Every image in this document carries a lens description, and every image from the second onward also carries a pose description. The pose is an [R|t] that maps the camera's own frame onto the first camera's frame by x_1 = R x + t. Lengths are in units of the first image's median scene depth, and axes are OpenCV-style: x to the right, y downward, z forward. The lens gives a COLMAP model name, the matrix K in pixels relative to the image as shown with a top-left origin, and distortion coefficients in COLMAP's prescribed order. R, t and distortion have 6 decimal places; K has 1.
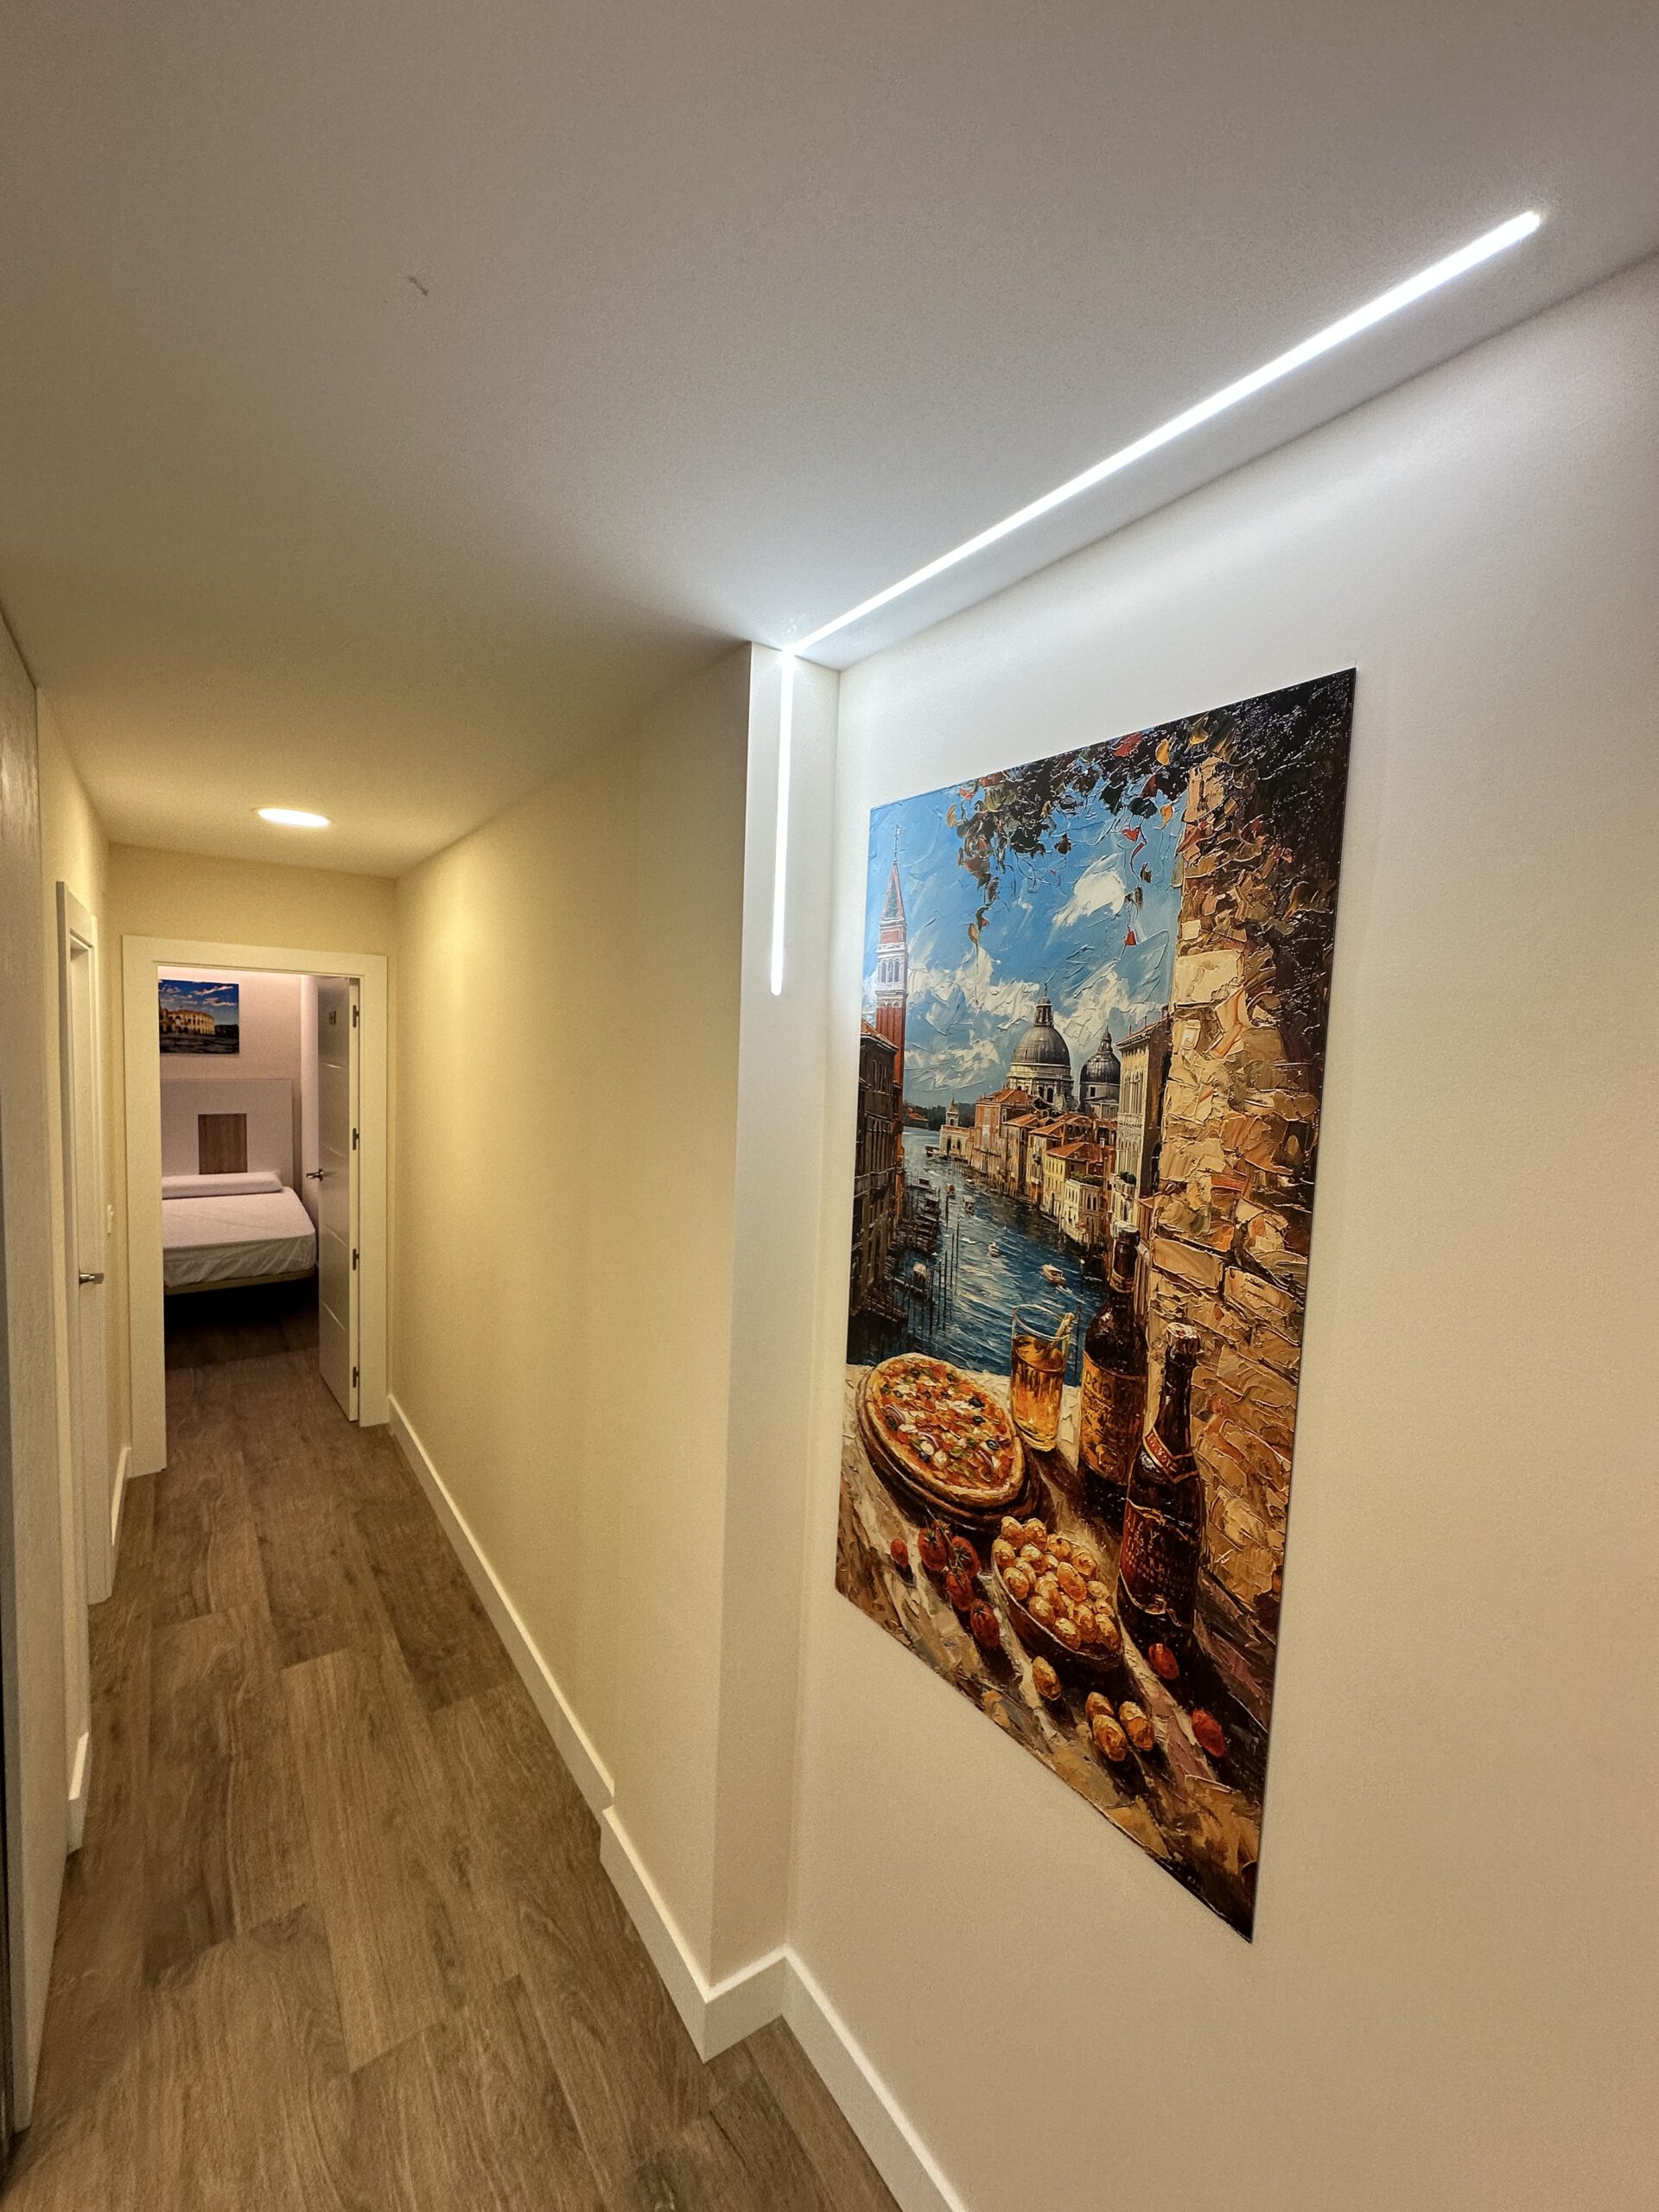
lens RADIAL K [[881.8, 0, 826.9], [0, 881.8, 1104.2], [0, 0, 1]] dist [-0.002827, 0.000808]
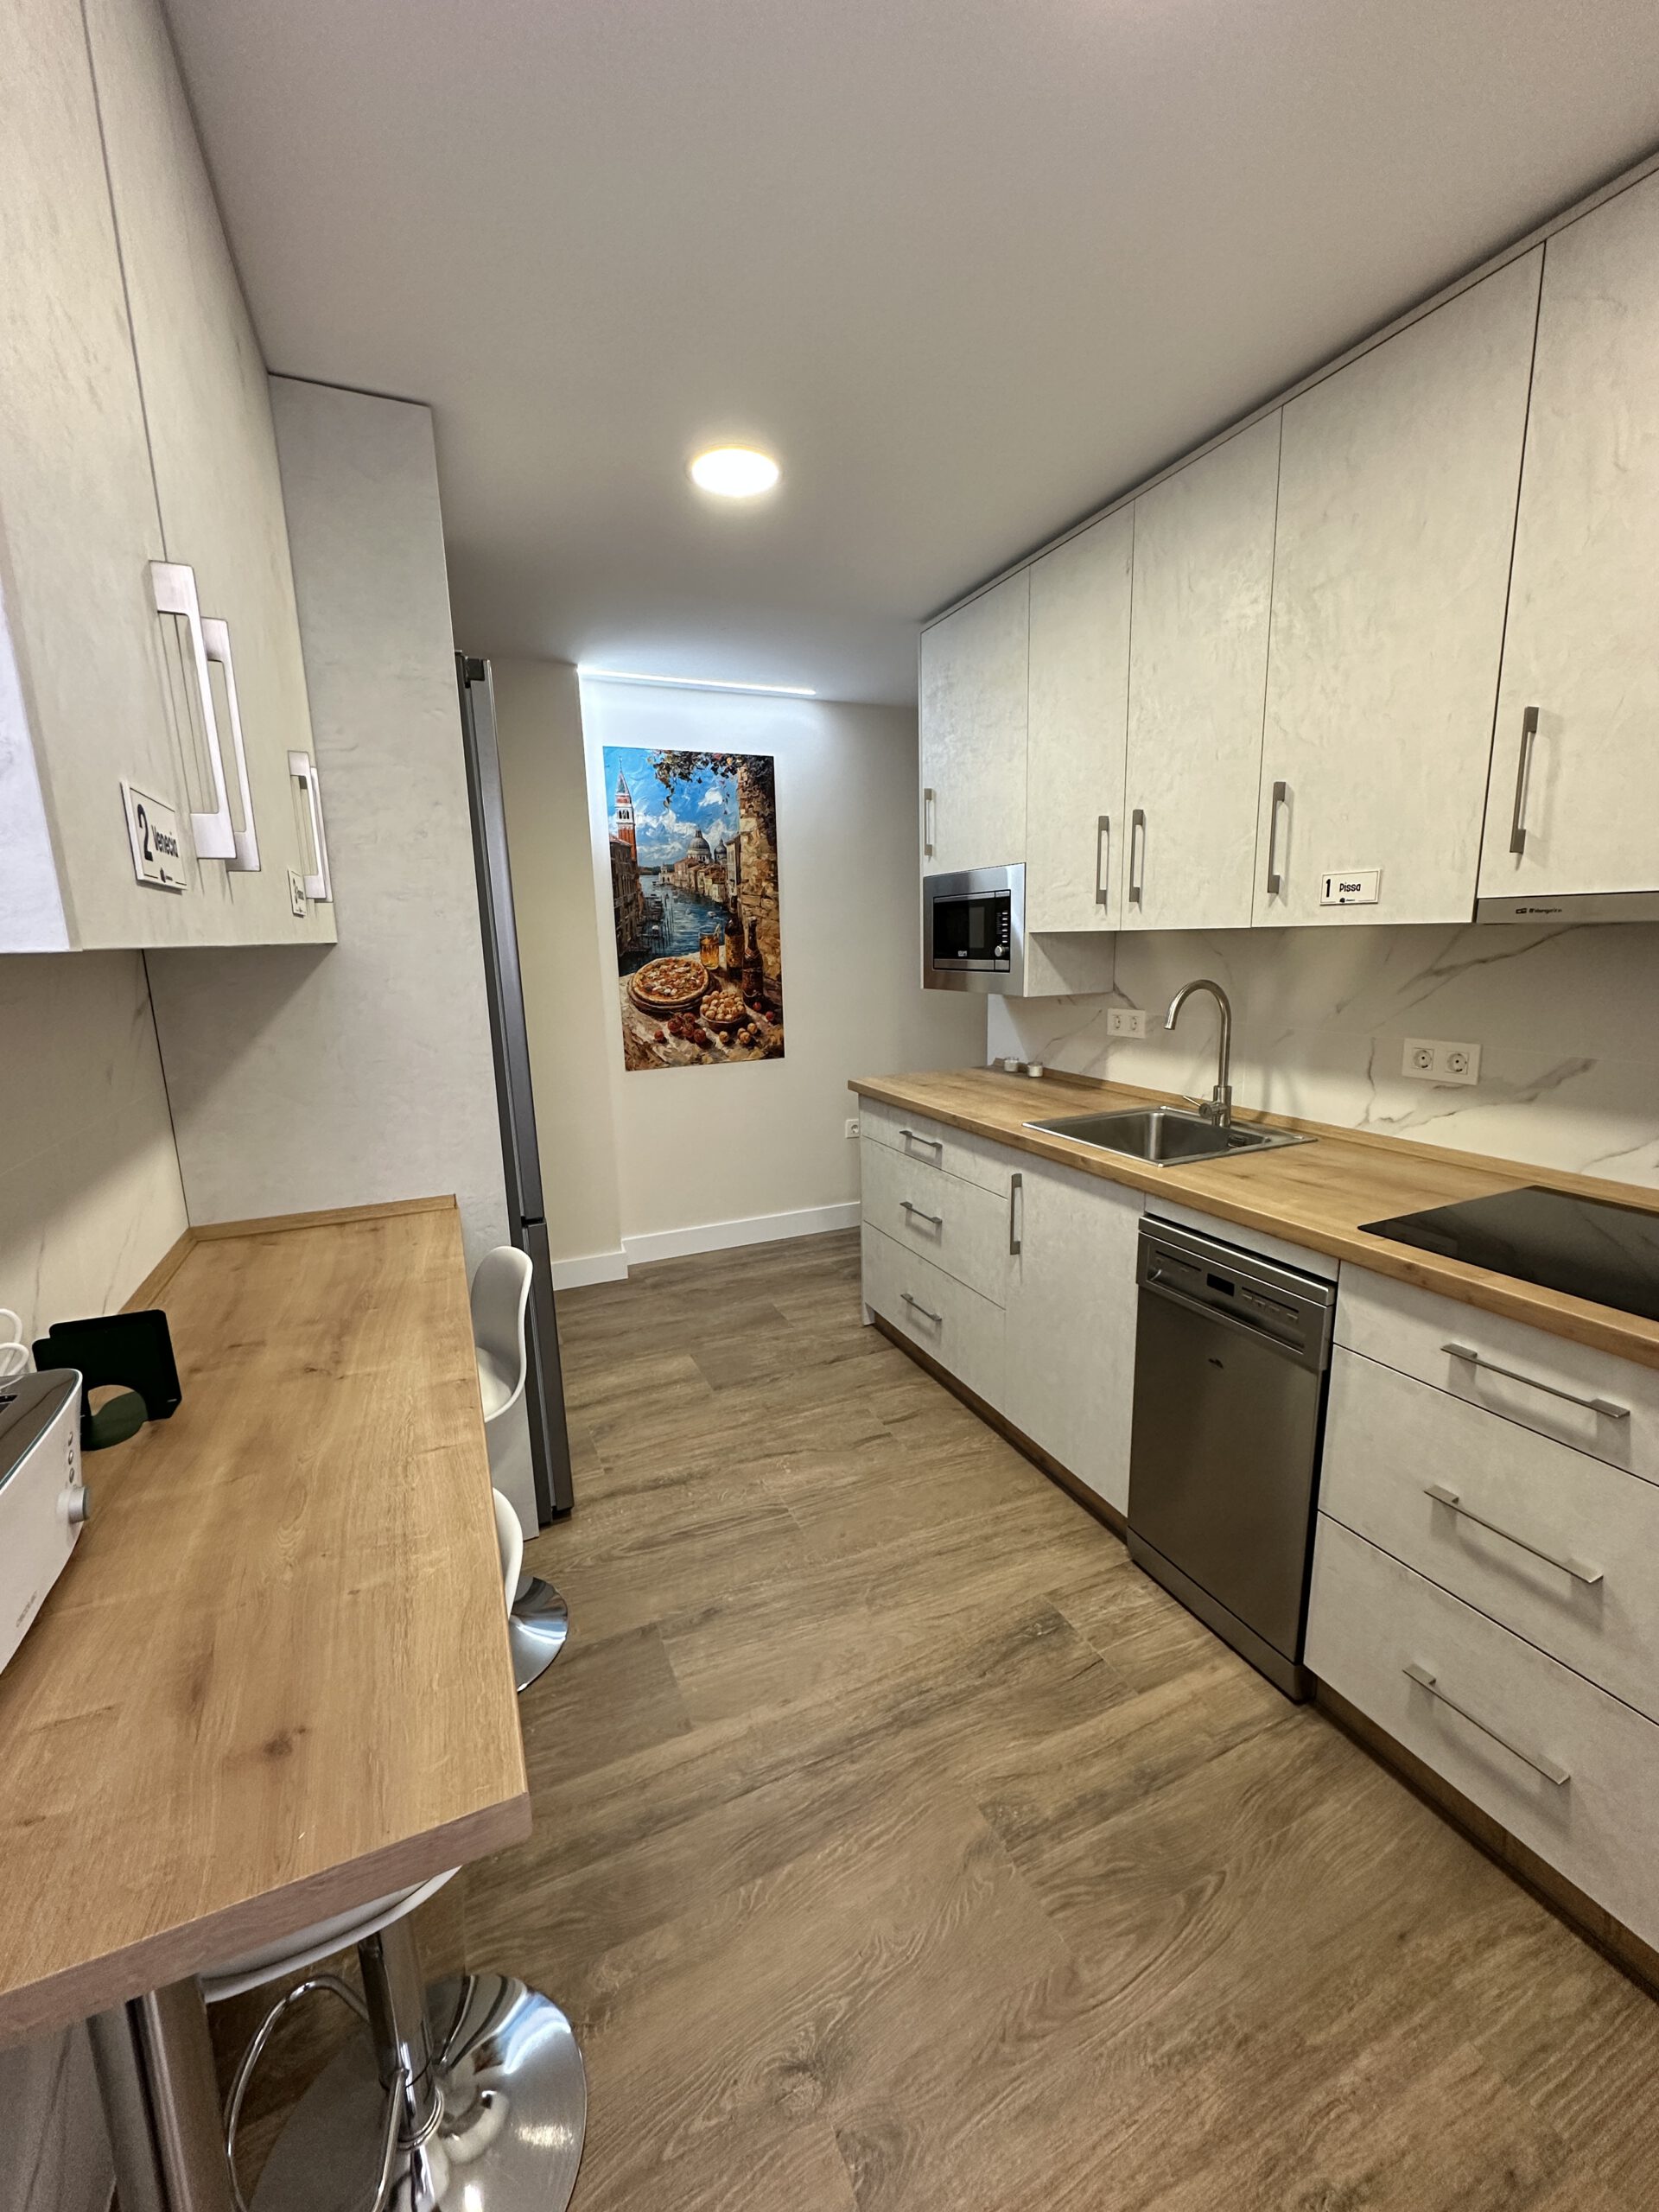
lens RADIAL K [[881.8, 0, 826.9], [0, 881.8, 1104.2], [0, 0, 1]] dist [-0.002827, 0.000808]
pose [[0.211352, -0.225938, 0.950938, -3.123877], [0.107150, 0.972408, 0.207224, 0.258634], [-0.971519, 0.058096, 0.229729, -0.158031]]
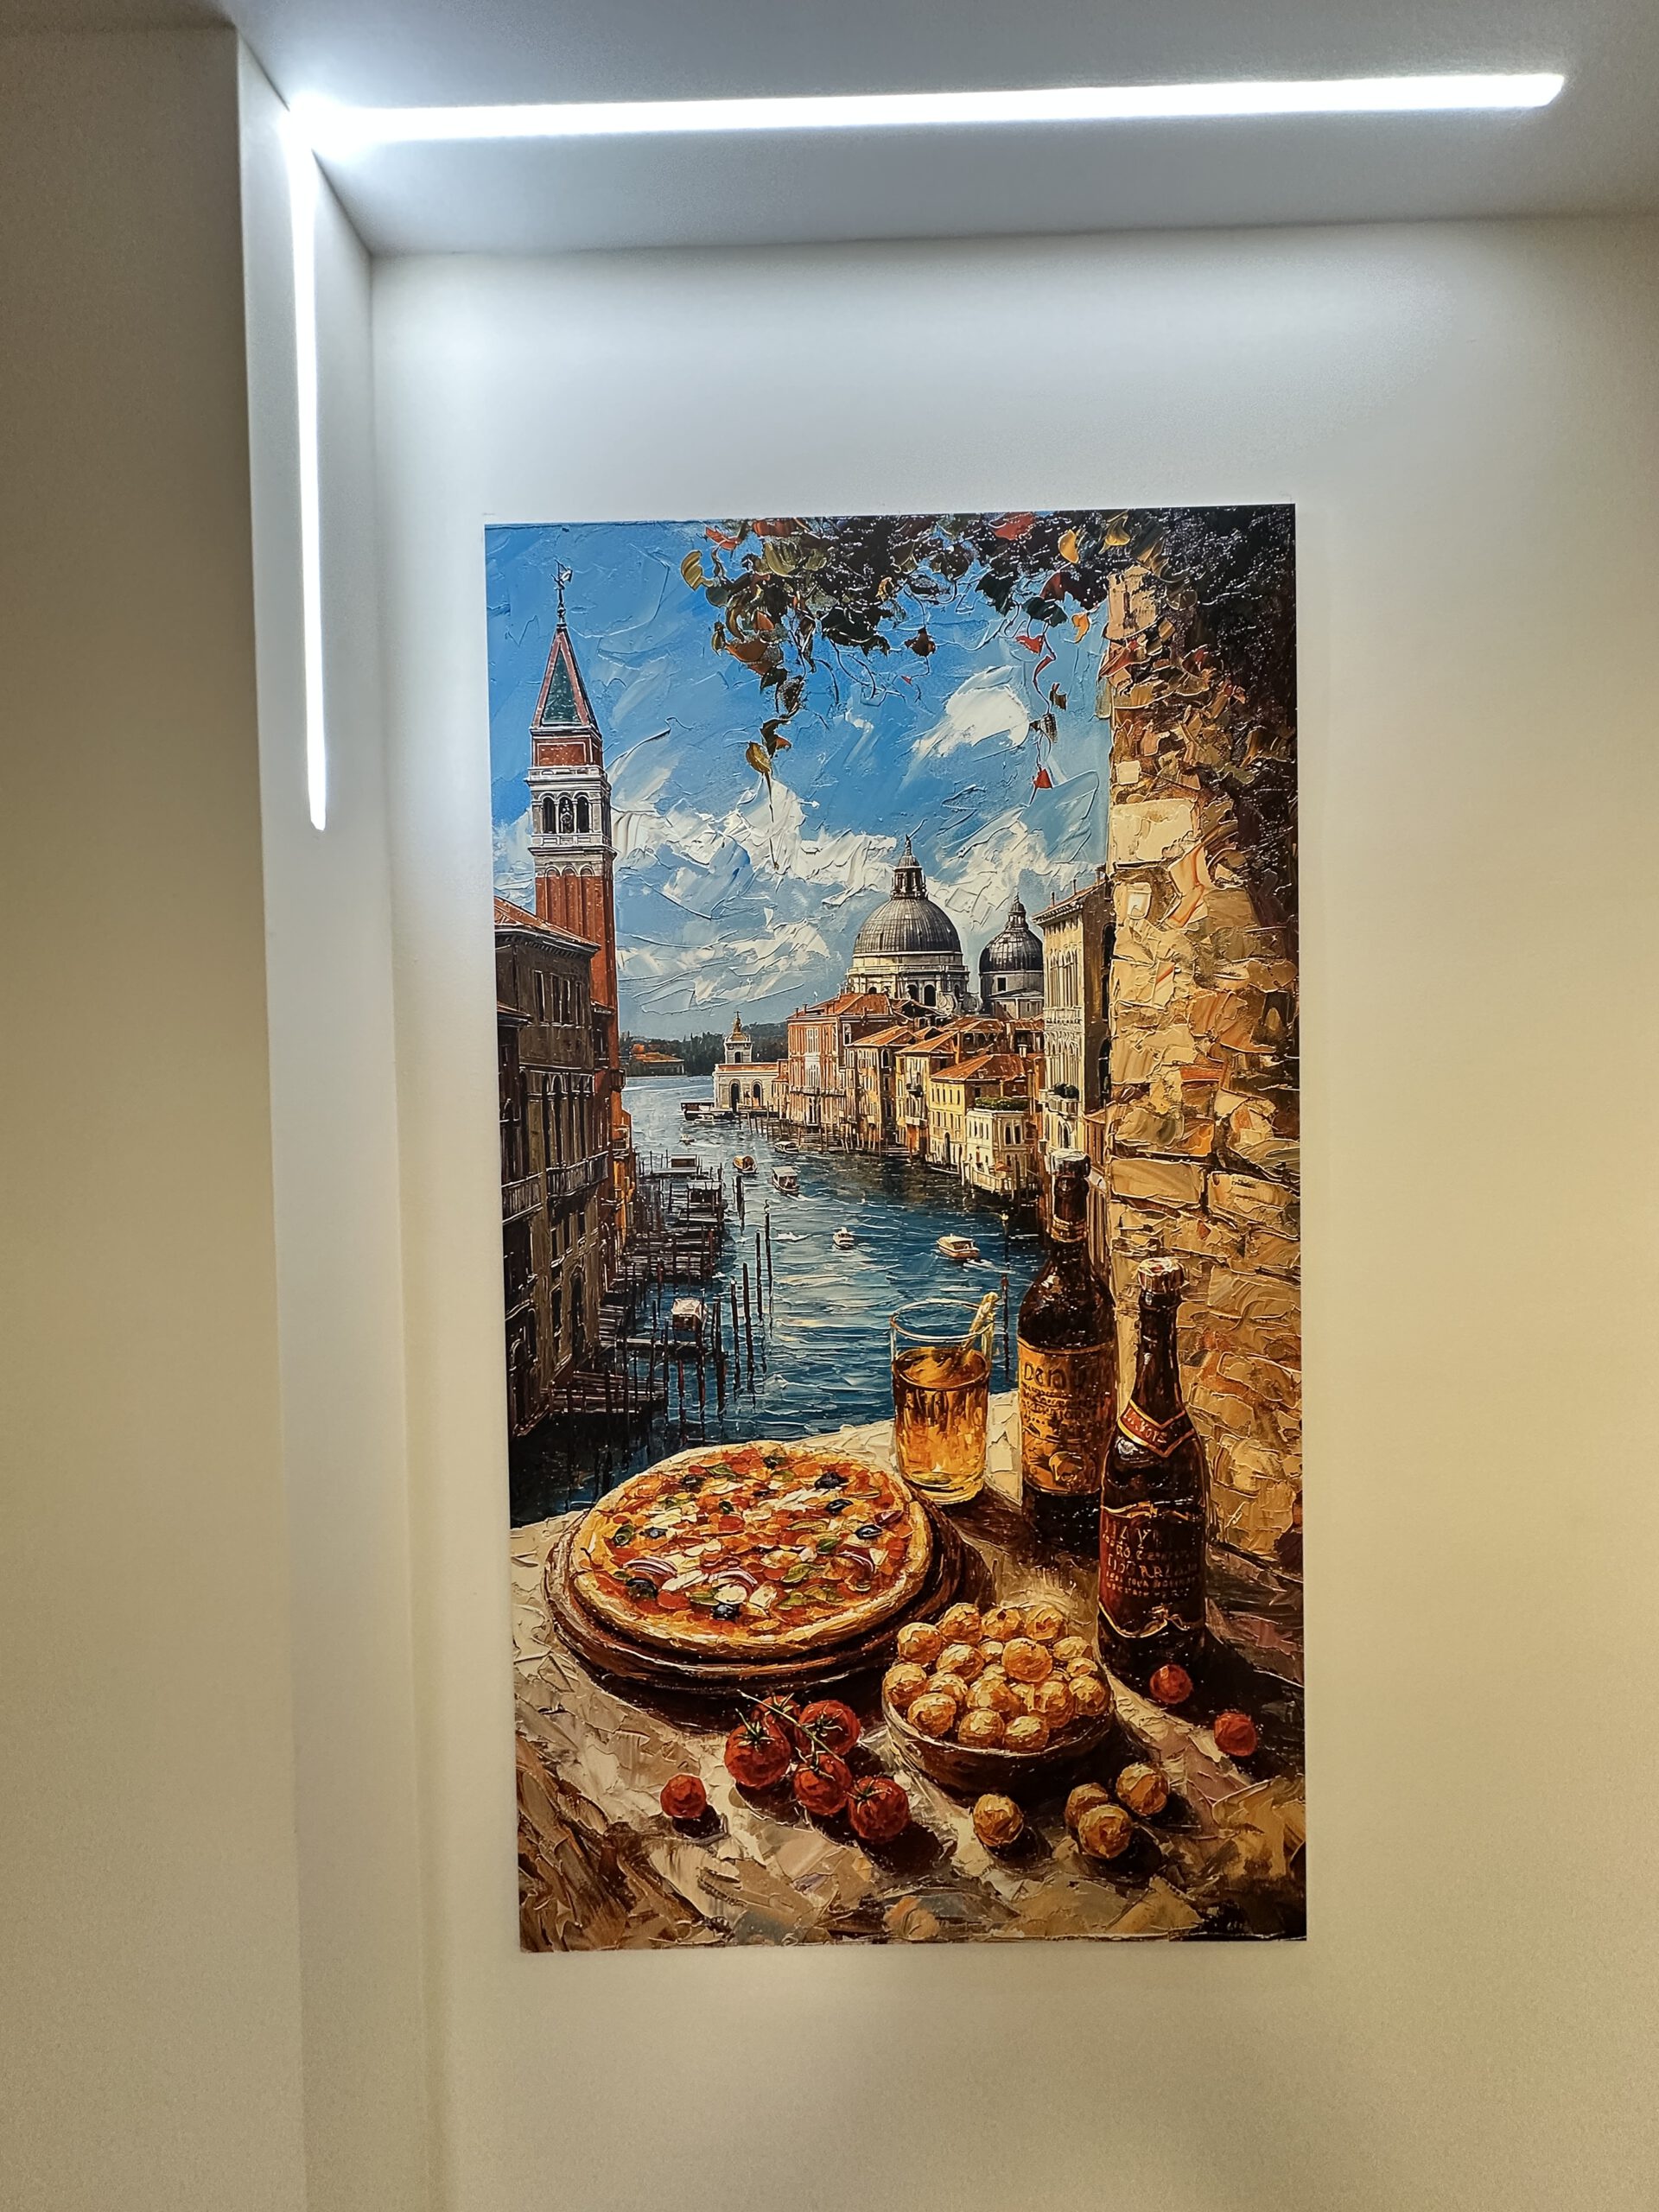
lens RADIAL K [[881.8, 0, 826.9], [0, 881.8, 1104.2], [0, 0, 1]] dist [-0.002827, 0.000808]
pose [[0.601087, -0.066332, 0.796426, -0.379166], [0.101152, 0.994850, 0.006516, 0.066142], [-0.792757, 0.076643, 0.604701, 0.673660]]
